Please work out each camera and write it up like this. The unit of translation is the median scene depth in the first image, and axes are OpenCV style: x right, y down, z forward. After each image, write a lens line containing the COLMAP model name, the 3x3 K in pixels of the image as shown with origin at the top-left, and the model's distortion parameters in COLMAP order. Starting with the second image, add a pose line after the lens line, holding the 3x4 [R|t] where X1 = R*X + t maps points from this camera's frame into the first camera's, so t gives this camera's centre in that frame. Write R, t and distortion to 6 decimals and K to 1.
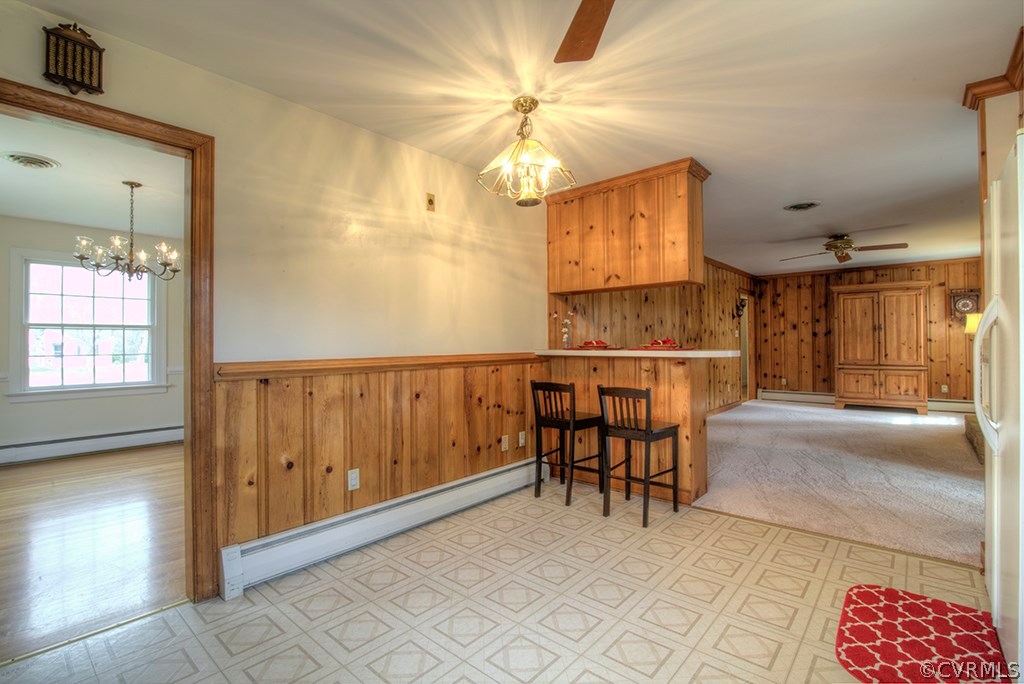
lens RADIAL K [[470.1, 0, 512.9], [0, 470.1, 341.5], [0, 0, 1]] dist [-0.020420, 0.000418]
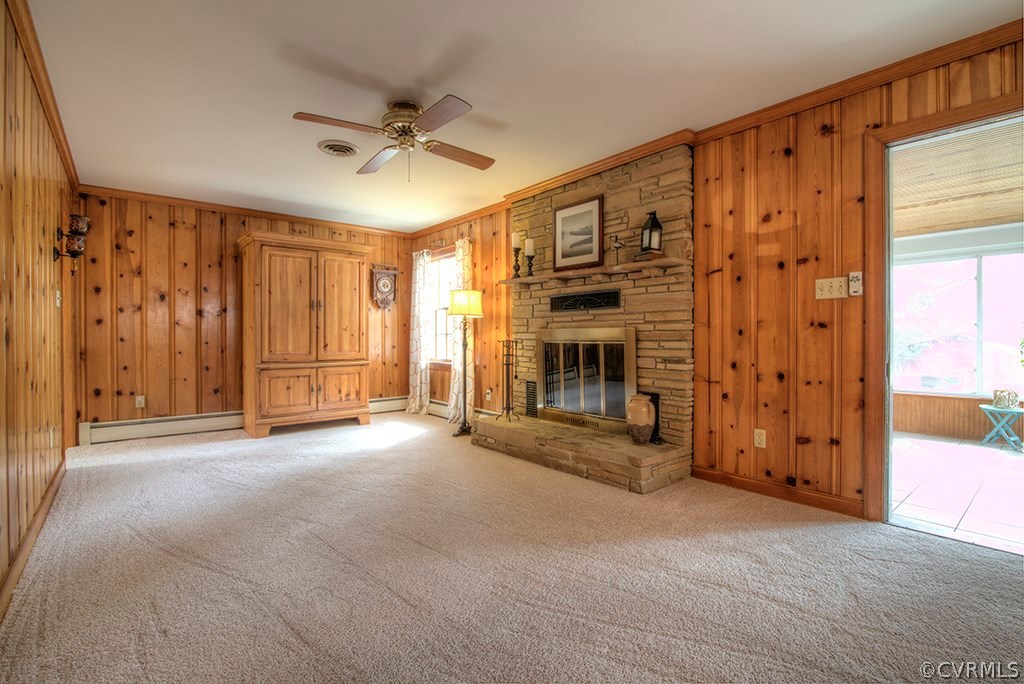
lens RADIAL K [[470.1, 0, 511.3], [0, 470.1, 340.4], [0, 0, 1]] dist [-0.020420, 0.000418]
pose [[0.159463, 0.000438, 0.987204, 0.160624], [-0.001666, 0.999999, -0.000174, 0.020505], [-0.987202, -0.001617, 0.159464, 0.597833]]
